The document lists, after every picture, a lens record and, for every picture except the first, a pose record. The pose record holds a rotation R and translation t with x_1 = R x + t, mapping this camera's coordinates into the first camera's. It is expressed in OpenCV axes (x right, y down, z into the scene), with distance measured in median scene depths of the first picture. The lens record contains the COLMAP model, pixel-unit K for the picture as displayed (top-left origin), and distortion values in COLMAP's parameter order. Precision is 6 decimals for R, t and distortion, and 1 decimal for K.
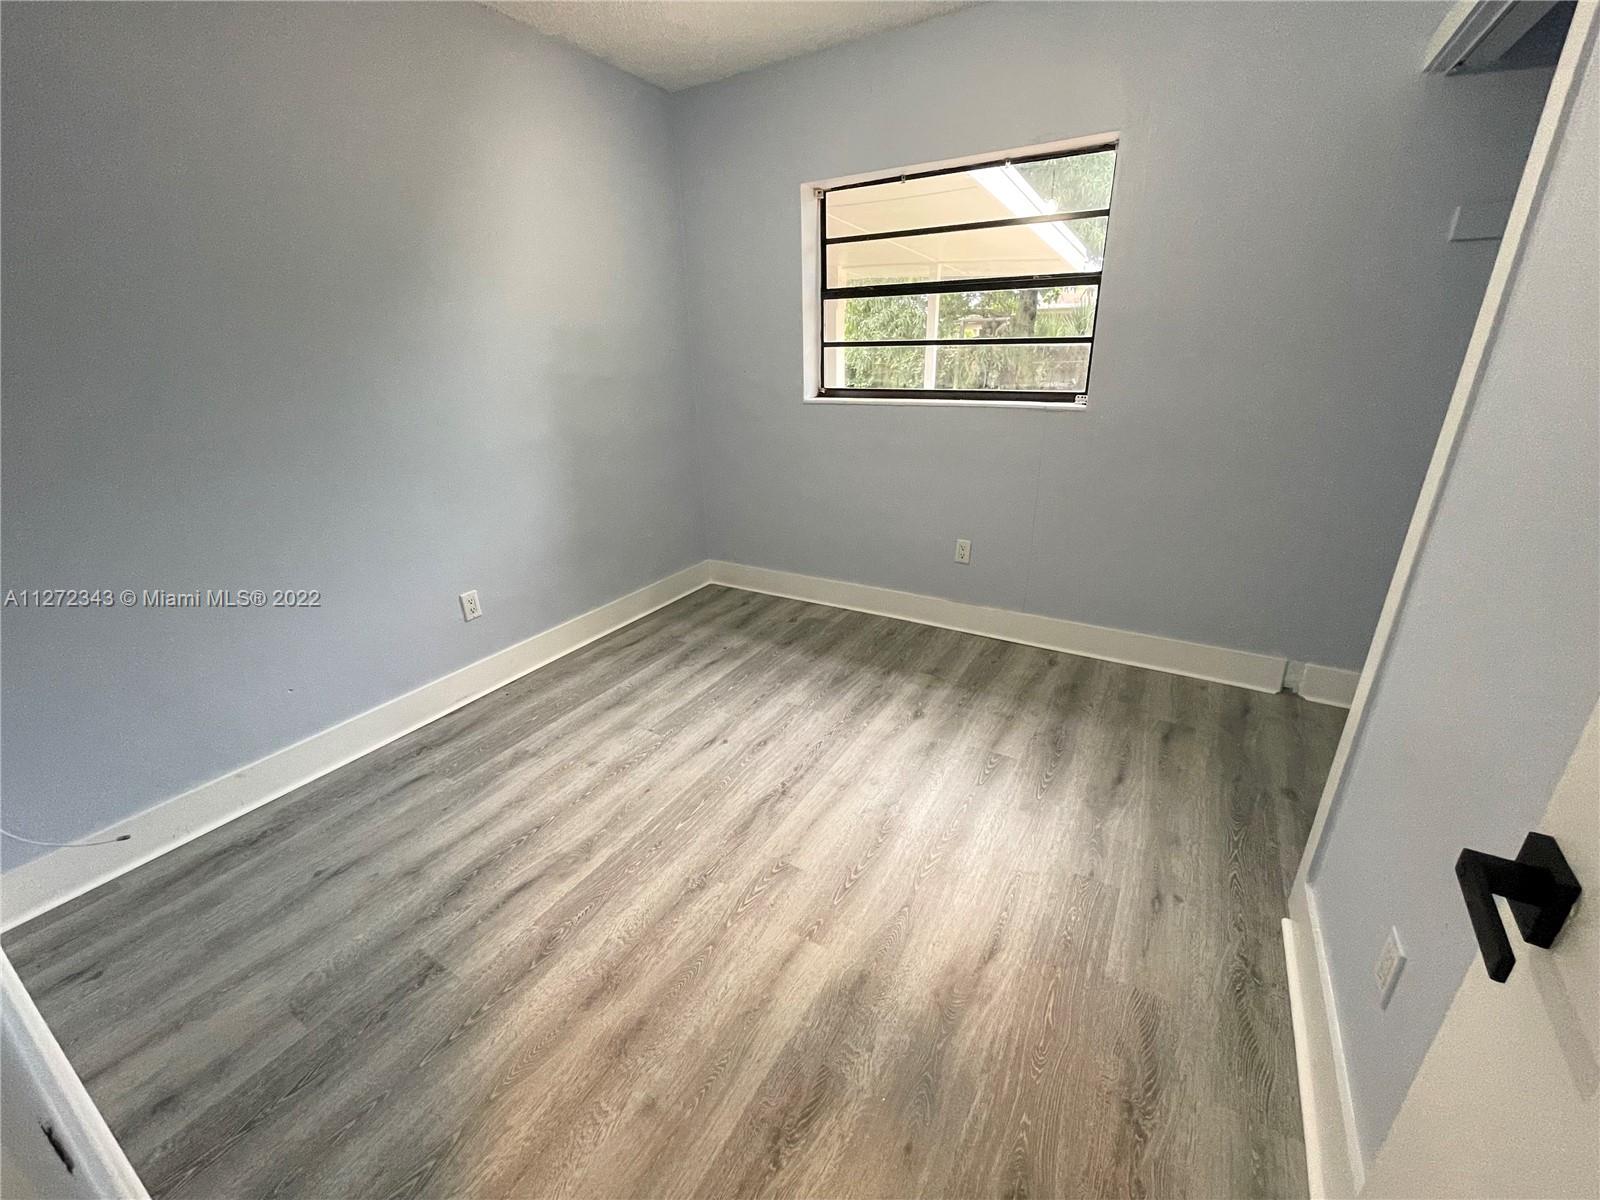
lens RADIAL K [[649.2, 0, 800.9], [0, 649.2, 590.7], [0, 0, 1]] dist [0.000746, 0.000255]
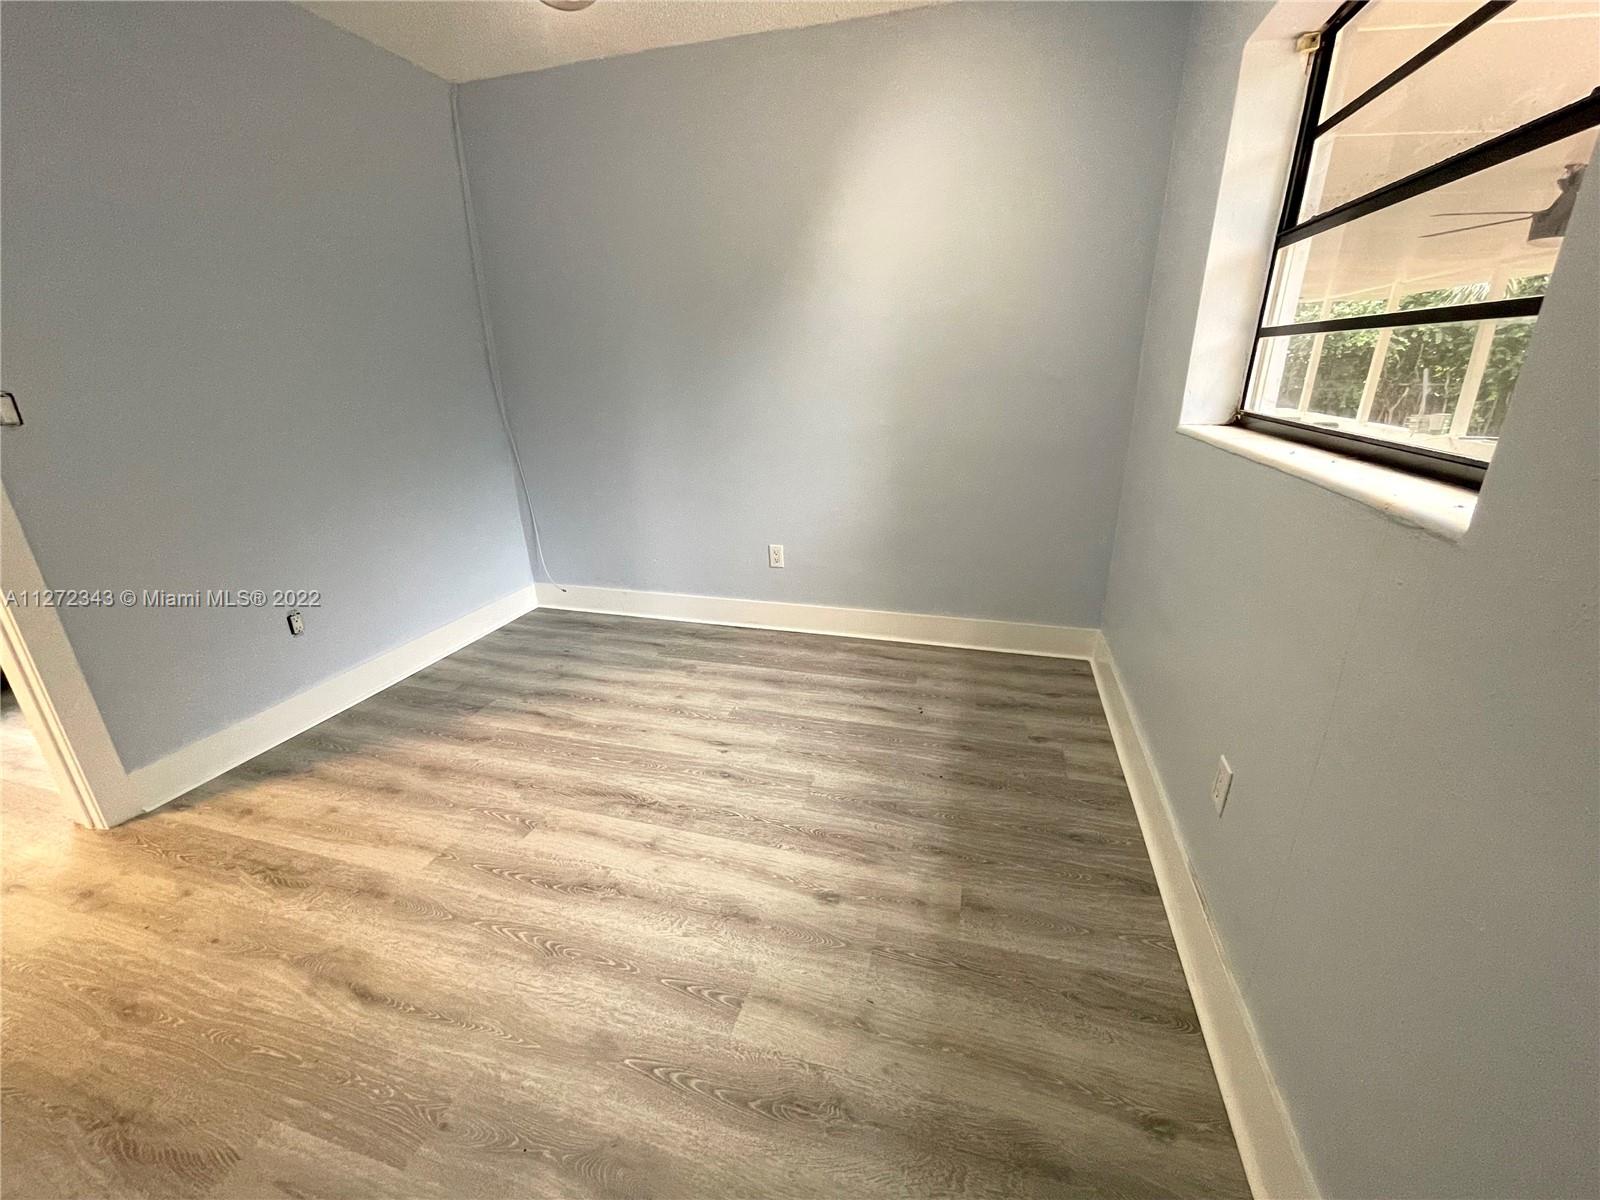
lens RADIAL K [[649.2, 0, 800.9], [0, 649.2, 590.7], [0, 0, 1]] dist [0.000746, 0.000255]
pose [[0.259543, 0.338035, -0.904638, 0.877157], [-0.336221, 0.909763, 0.243487, -0.321472], [0.905314, 0.240963, 0.349777, 0.880999]]
